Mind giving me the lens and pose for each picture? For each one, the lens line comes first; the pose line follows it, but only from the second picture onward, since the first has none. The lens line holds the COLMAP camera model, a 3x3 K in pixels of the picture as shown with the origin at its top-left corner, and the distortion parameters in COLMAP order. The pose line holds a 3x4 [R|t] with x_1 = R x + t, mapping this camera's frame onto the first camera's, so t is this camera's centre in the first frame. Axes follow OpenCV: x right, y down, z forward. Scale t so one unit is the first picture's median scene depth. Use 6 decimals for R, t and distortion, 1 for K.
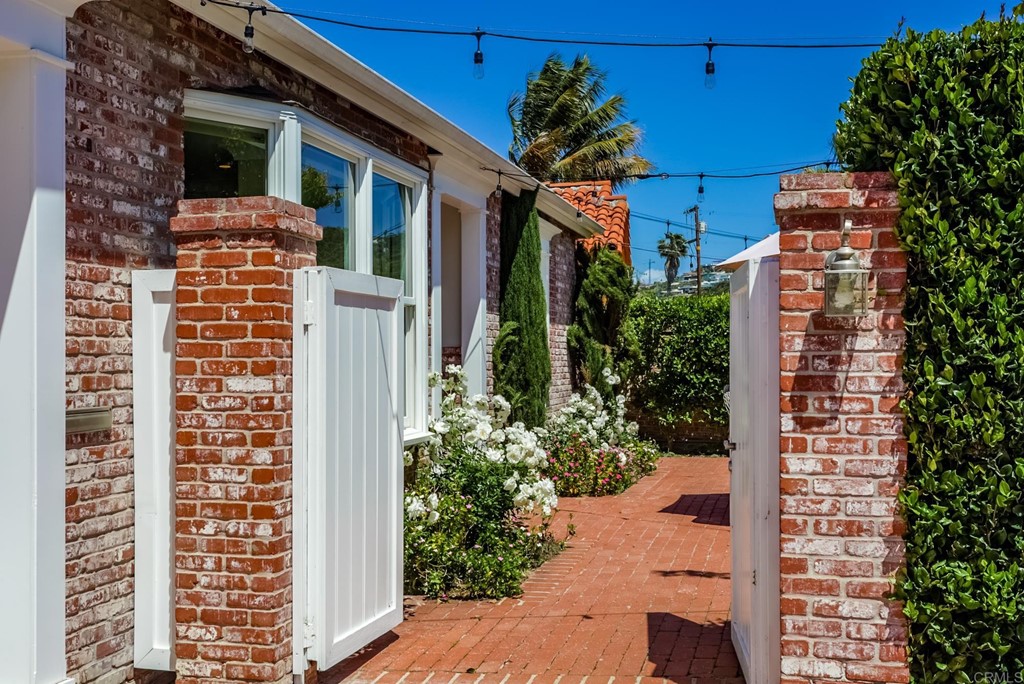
lens RADIAL K [[1136.8, 0, 512.0], [0, 1136.8, 342.0], [0, 0, 1]] dist [-0.001179, -0.001351]
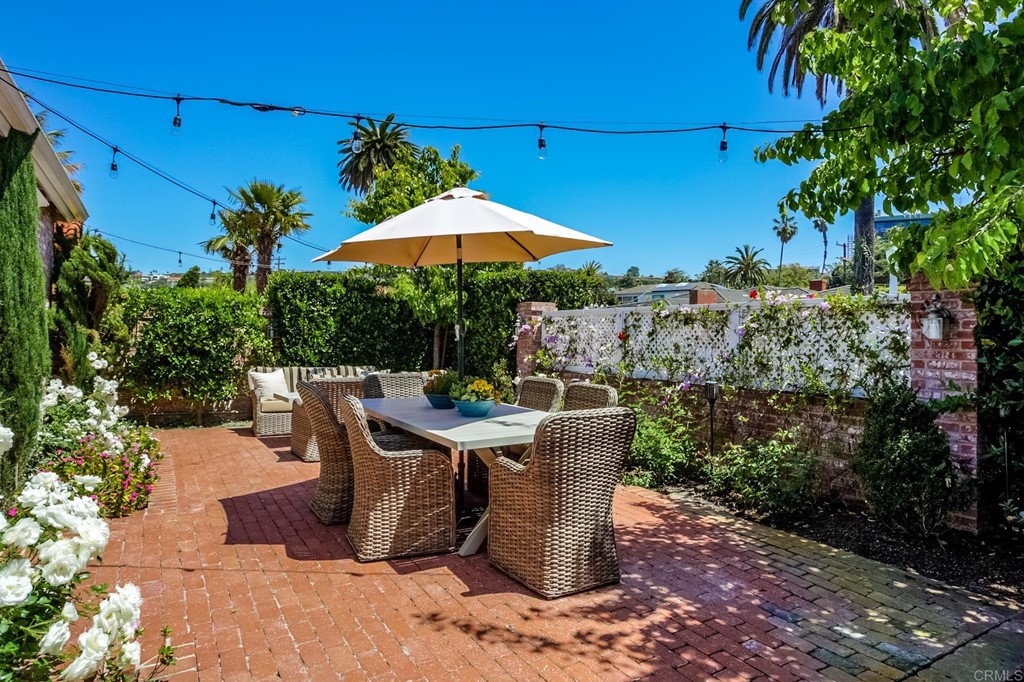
lens RADIAL K [[625.8, 0, 525.0], [0, 625.8, 337.1], [0, 0, 1]] dist [-0.029121, 0.001992]
pose [[0.718875, 0.021787, 0.694798, -0.020375], [-0.030915, 0.999522, 0.000645, -0.002526], [-0.694452, -0.021943, 0.719205, 0.345323]]
